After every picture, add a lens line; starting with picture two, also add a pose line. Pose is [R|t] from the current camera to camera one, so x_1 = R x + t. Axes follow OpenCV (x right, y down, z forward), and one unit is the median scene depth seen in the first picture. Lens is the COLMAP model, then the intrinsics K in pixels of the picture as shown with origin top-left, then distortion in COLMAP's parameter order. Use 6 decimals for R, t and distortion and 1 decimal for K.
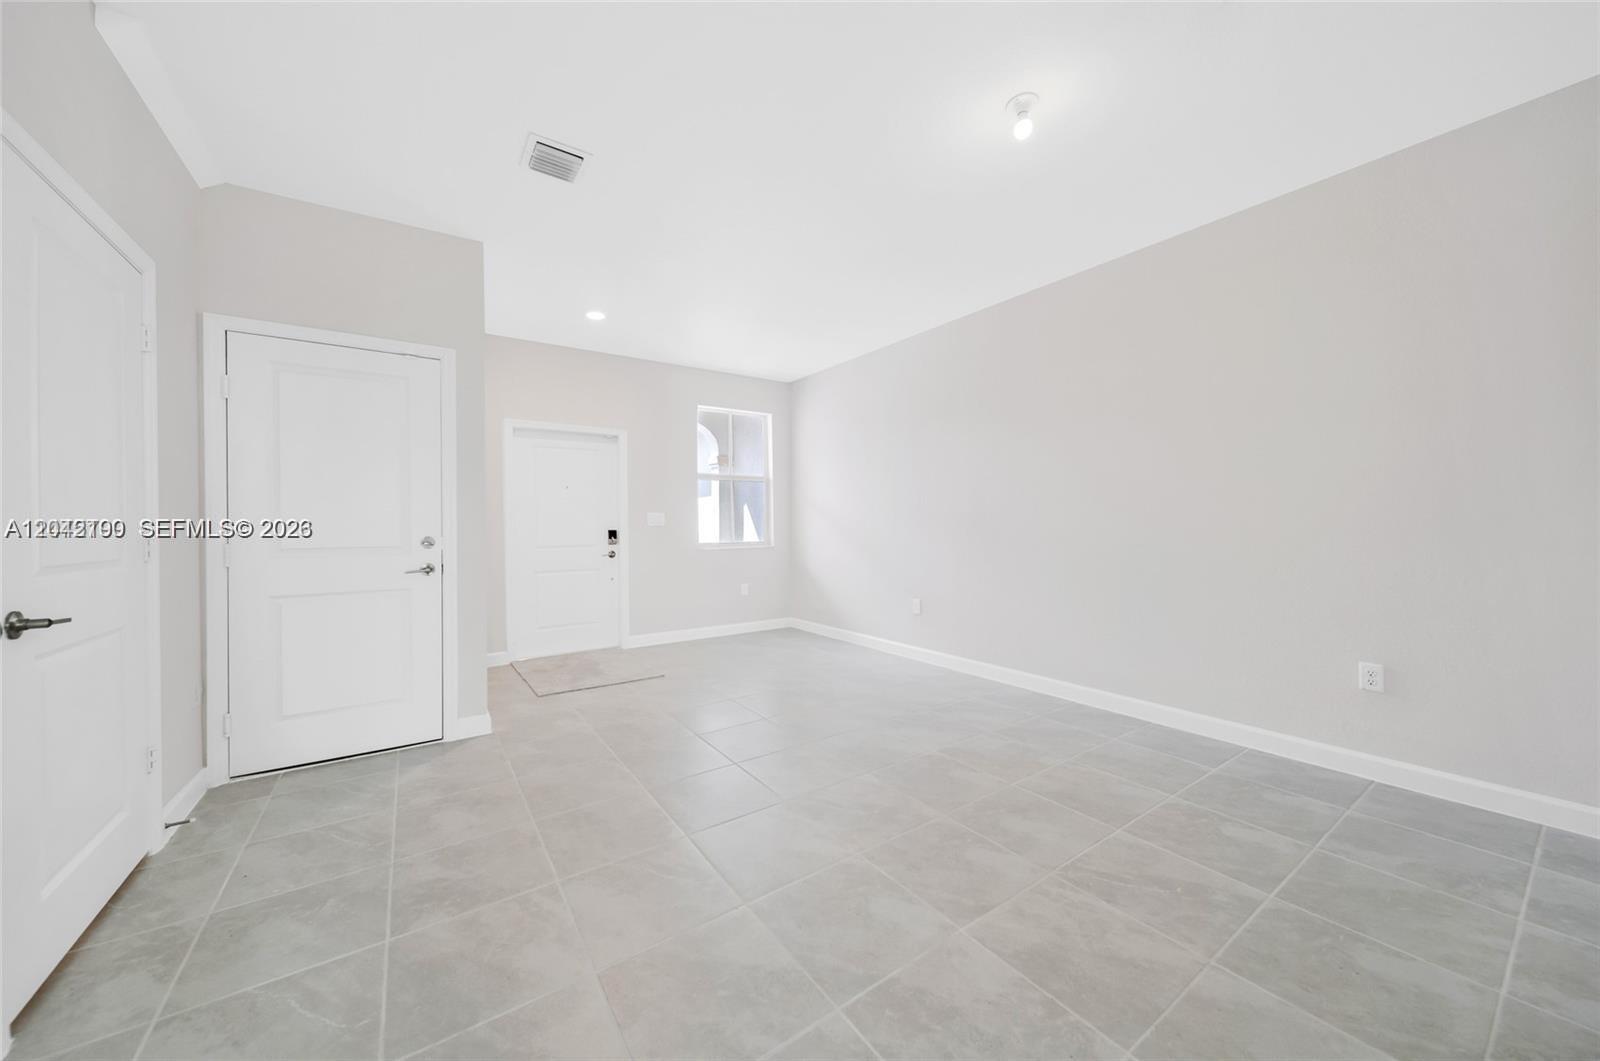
lens RADIAL K [[559.8, 0, 789.3], [0, 559.8, 527.7], [0, 0, 1]] dist [-0.000885, -0.000365]
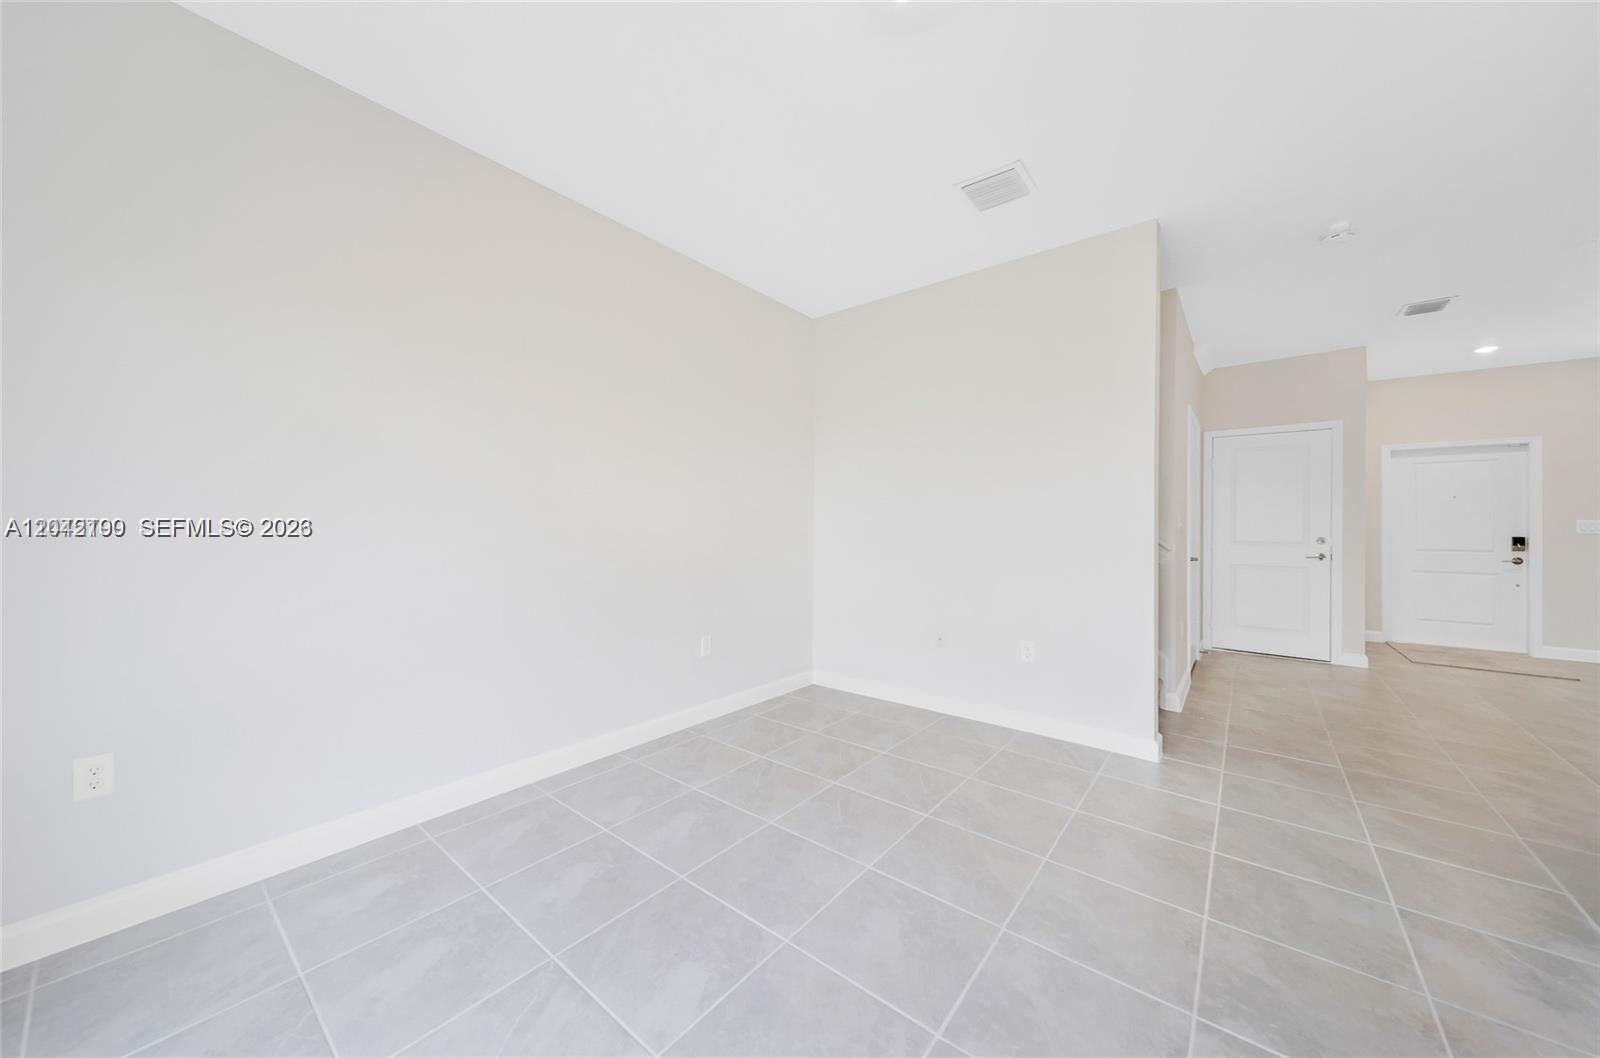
lens RADIAL K [[559.8, 0, 789.3], [0, 559.8, 526.2], [0, 0, 1]] dist [-0.000885, -0.000365]
pose [[0.283641, 0.003798, -0.958923, 0.361468], [-0.014790, 0.999891, -0.000414, 0.005862], [0.958817, 0.014300, 0.283666, -0.716633]]
